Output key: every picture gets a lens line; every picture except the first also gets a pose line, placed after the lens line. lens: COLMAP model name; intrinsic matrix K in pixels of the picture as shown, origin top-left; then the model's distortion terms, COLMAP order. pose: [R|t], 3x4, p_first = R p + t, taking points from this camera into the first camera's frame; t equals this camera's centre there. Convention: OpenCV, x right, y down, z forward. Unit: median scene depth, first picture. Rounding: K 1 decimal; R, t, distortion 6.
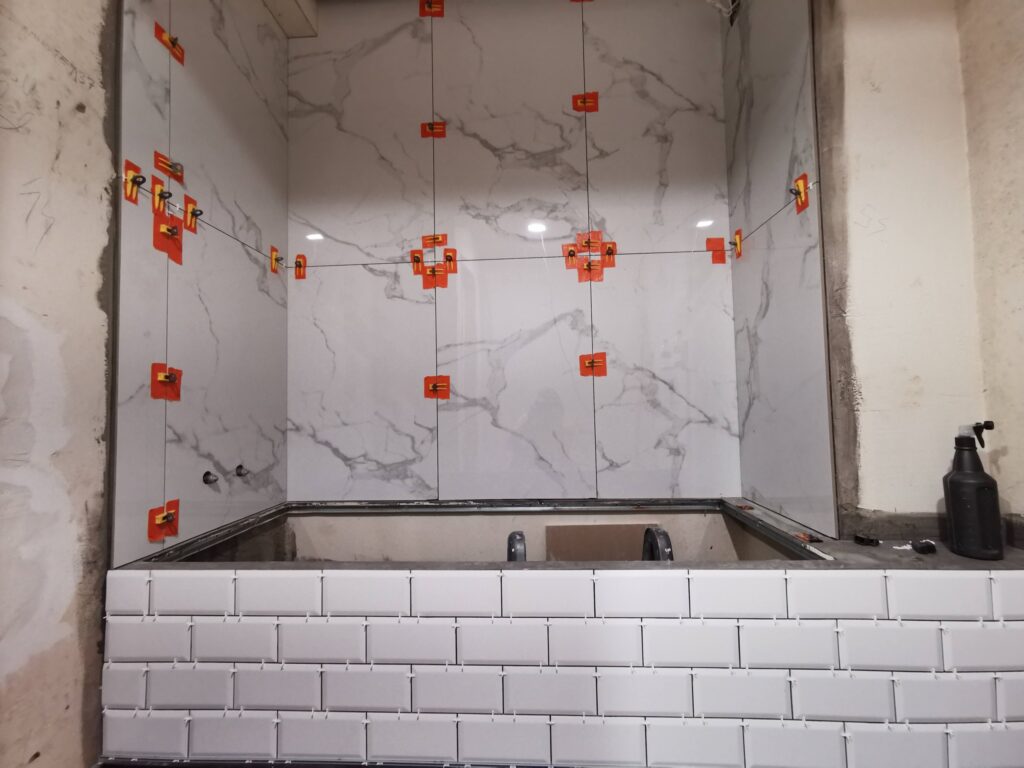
lens RADIAL K [[471.4, 0, 511.2], [0, 471.4, 383.9], [0, 0, 1]] dist [0.010525, 0.001294]
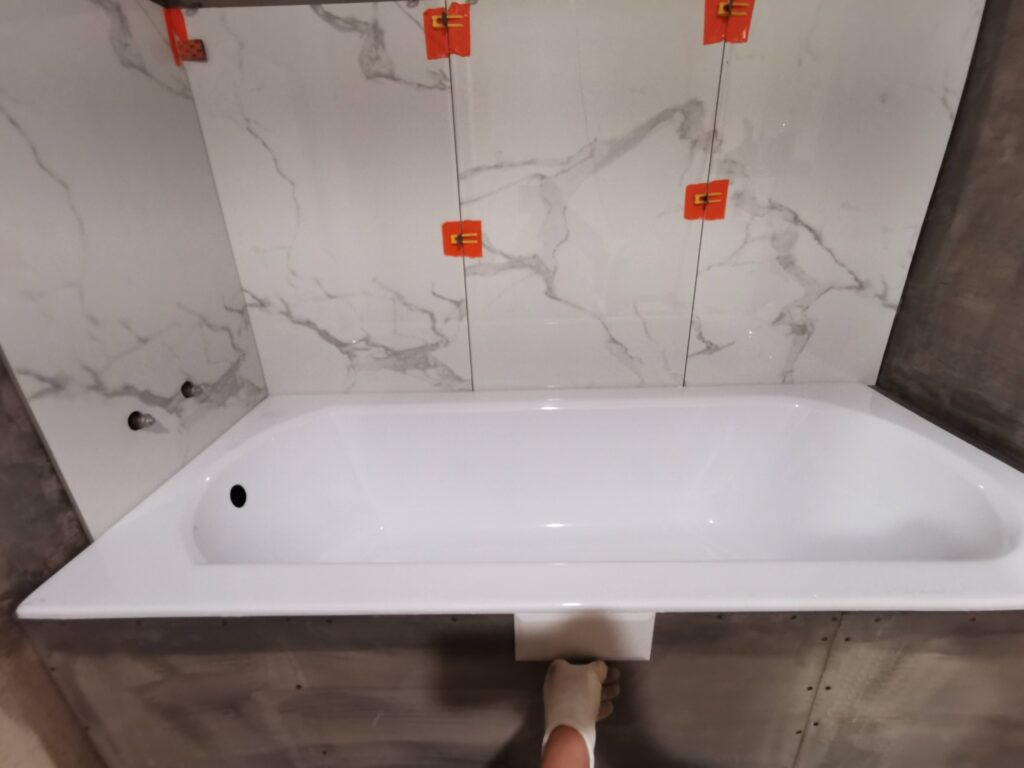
lens RADIAL K [[471.4, 0, 514.8], [0, 471.4, 381.5], [0, 0, 1]] dist [0.010525, 0.001294]
pose [[0.999174, -0.023999, 0.032807, -0.111574], [0.007562, 0.902760, 0.430078, -0.096765], [-0.039938, -0.429474, 0.902196, 0.321524]]
